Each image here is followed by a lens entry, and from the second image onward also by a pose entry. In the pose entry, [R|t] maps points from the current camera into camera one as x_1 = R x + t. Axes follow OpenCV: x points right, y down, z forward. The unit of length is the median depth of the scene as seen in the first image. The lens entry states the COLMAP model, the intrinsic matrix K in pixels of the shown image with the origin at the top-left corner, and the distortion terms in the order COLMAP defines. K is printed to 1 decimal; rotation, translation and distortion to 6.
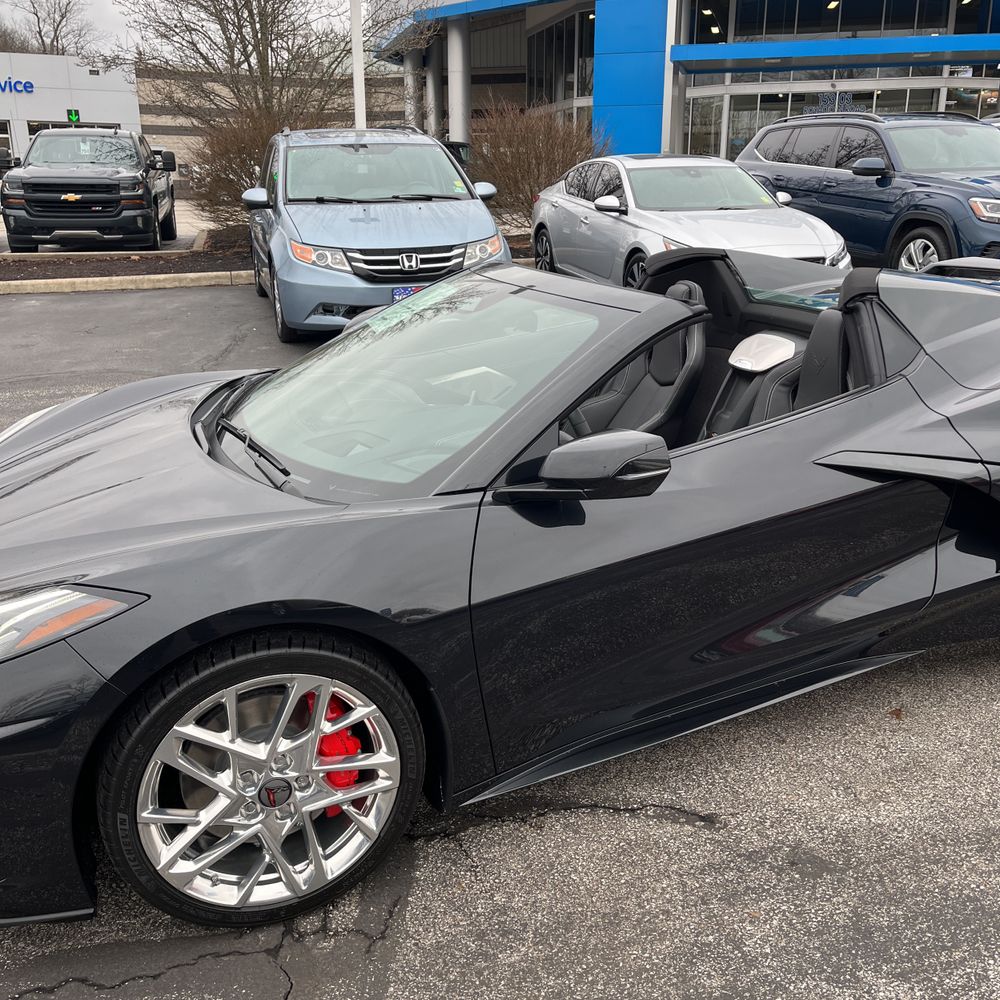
lens RADIAL K [[995.6, 0, 498.4], [0, 995.6, 506.2], [0, 0, 1]] dist [0.043231, -0.024907]
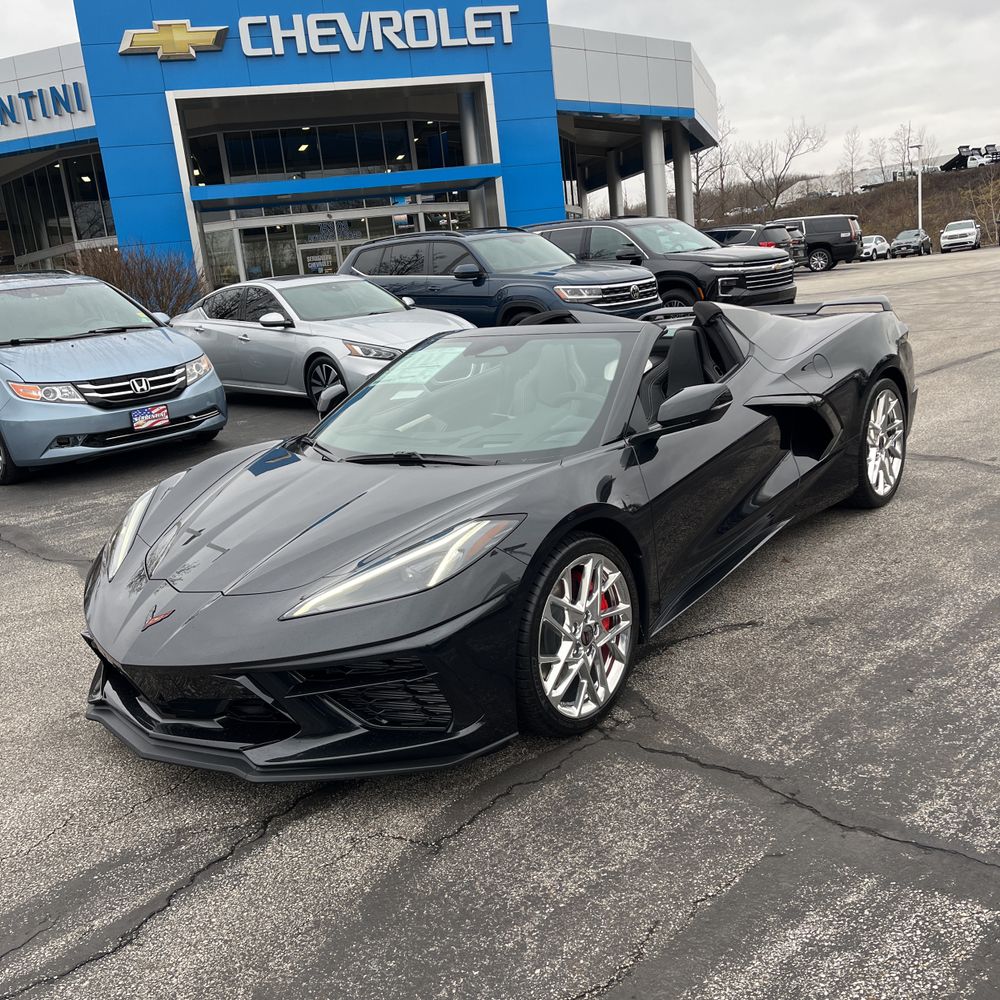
lens RADIAL K [[995.6, 0, 498.4], [0, 995.6, 506.2], [0, 0, 1]] dist [0.043231, -0.024907]
pose [[0.874964, -0.189703, 0.445478, -0.233764], [0.241250, 0.968518, -0.061404, 0.035103], [-0.419805, 0.161198, 0.893185, -0.088142]]
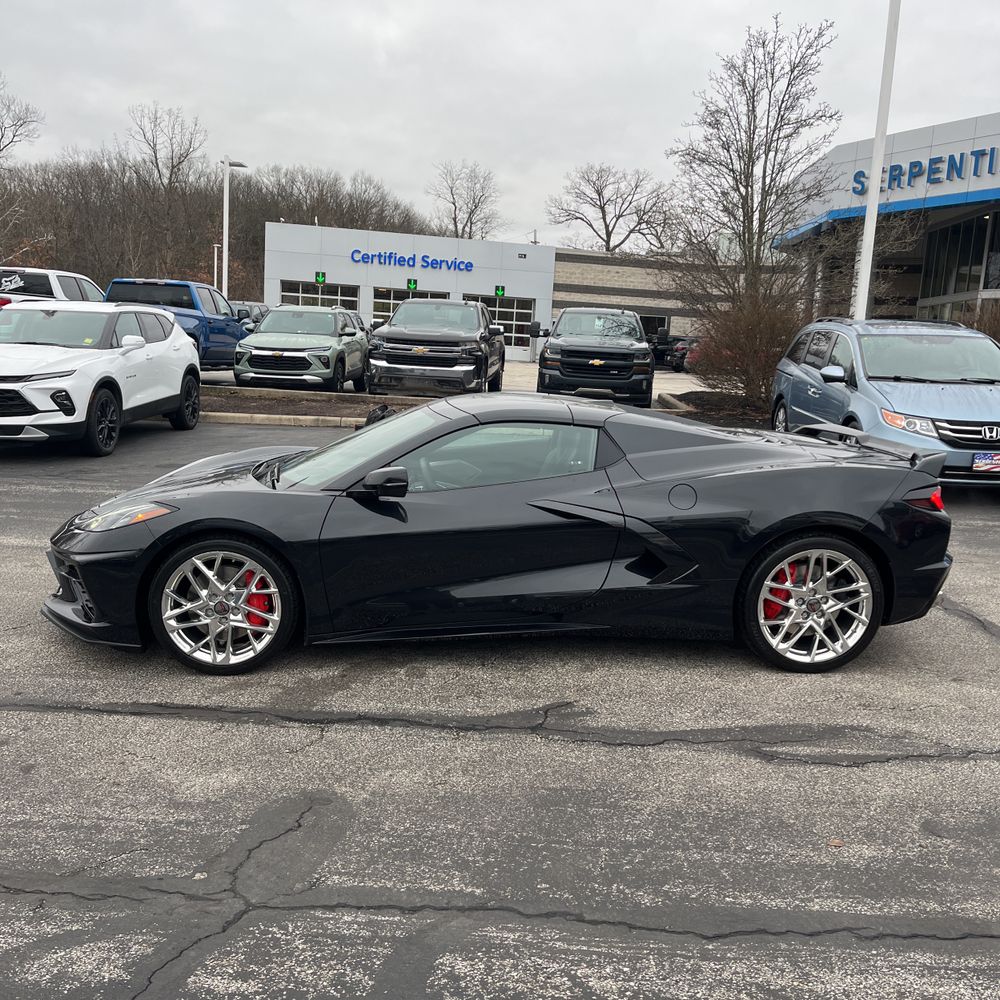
lens RADIAL K [[996.1, 0, 512.5], [0, 996.1, 501.4], [0, 0, 1]] dist [0.082865, -0.106083]
pose [[0.950853, 0.100284, -0.292952, -0.248064], [-0.147515, 0.978547, -0.143821, 0.085355], [0.272245, 0.179968, 0.945248, -0.258631]]
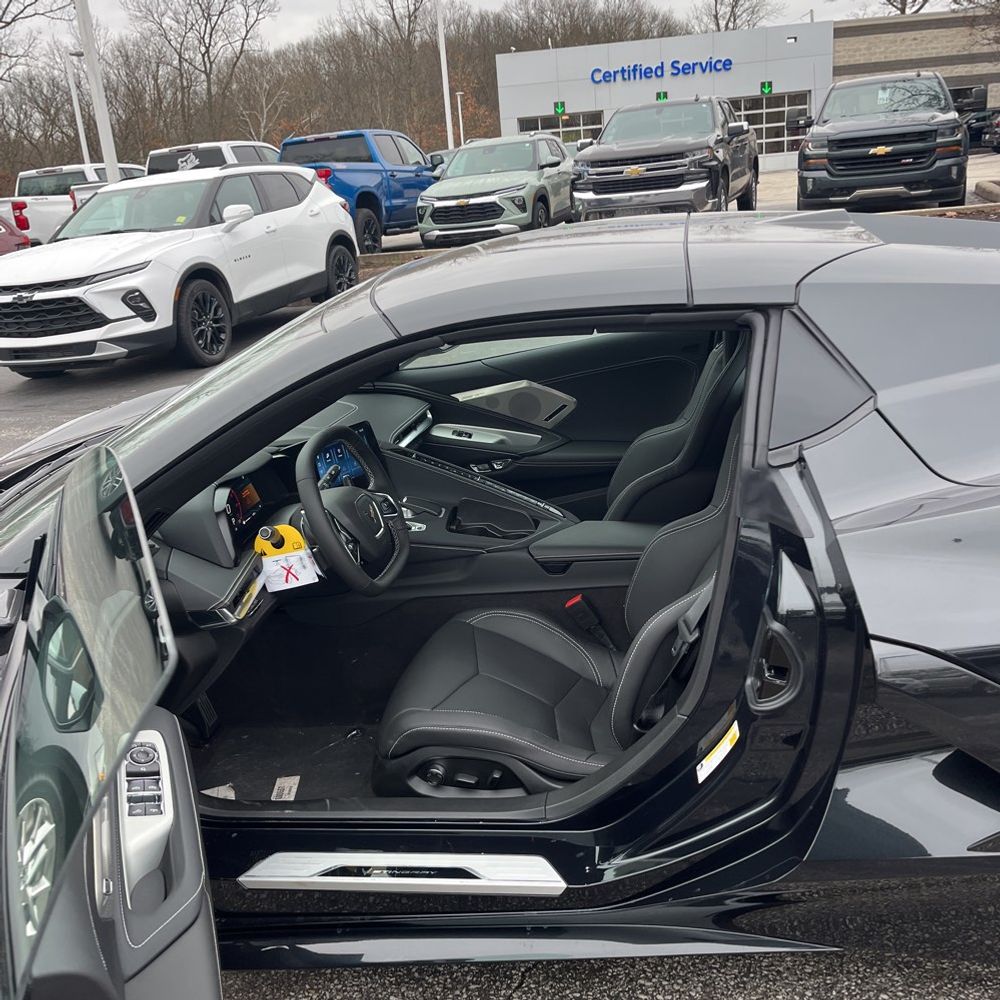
lens RADIAL K [[1014.3, 0, 500.0], [0, 1014.3, 500.0], [0, 0, 1]] dist [0.035815, -0.019118]
pose [[0.834231, 0.095092, -0.543154, -0.312440], [-0.086733, 0.995385, 0.041053, -0.013834], [0.544551, 0.012862, 0.838629, 0.108633]]
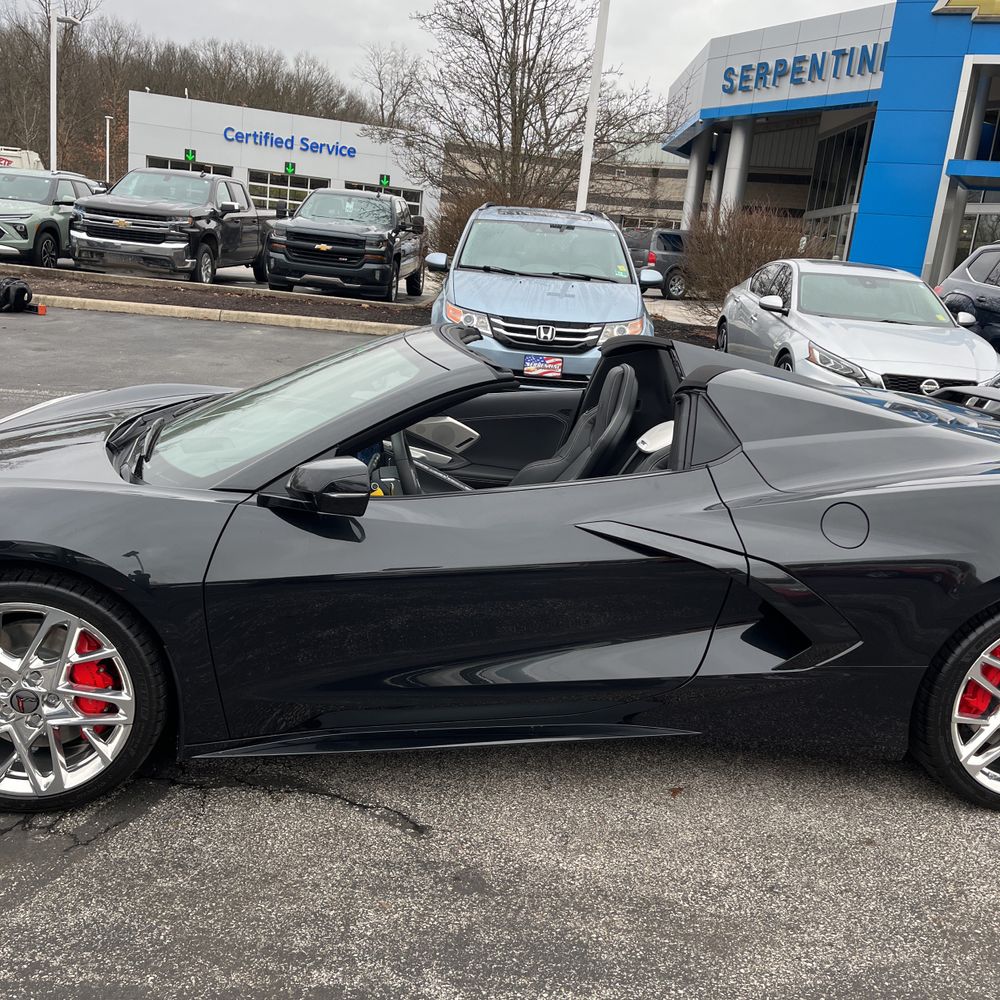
lens RADIAL K [[993.4, 0, 501.4], [0, 993.4, 498.3], [0, 0, 1]] dist [0.079501, -0.109453]
pose [[0.956839, 0.162827, -0.240723, 0.137970], [-0.182413, 0.981309, -0.061299, 0.002337], [0.226242, 0.102564, 0.968656, -0.021717]]
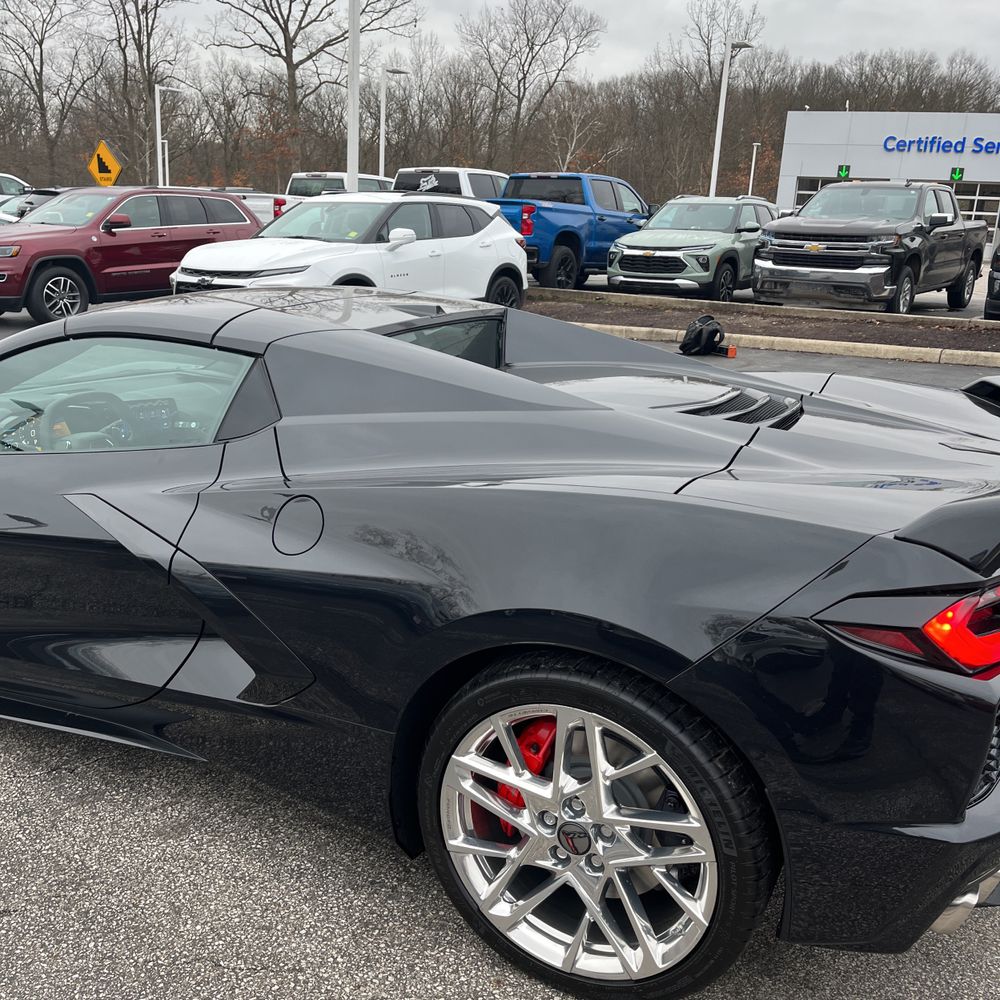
lens RADIAL K [[1006.7, 0, 494.7], [0, 1006.7, 517.5], [0, 0, 1]] dist [0.034557, -0.020183]
pose [[0.649672, 0.243300, -0.720230, -0.116617], [-0.278824, 0.957640, 0.071991, -0.040319], [0.707236, 0.154047, 0.689990, 0.145070]]
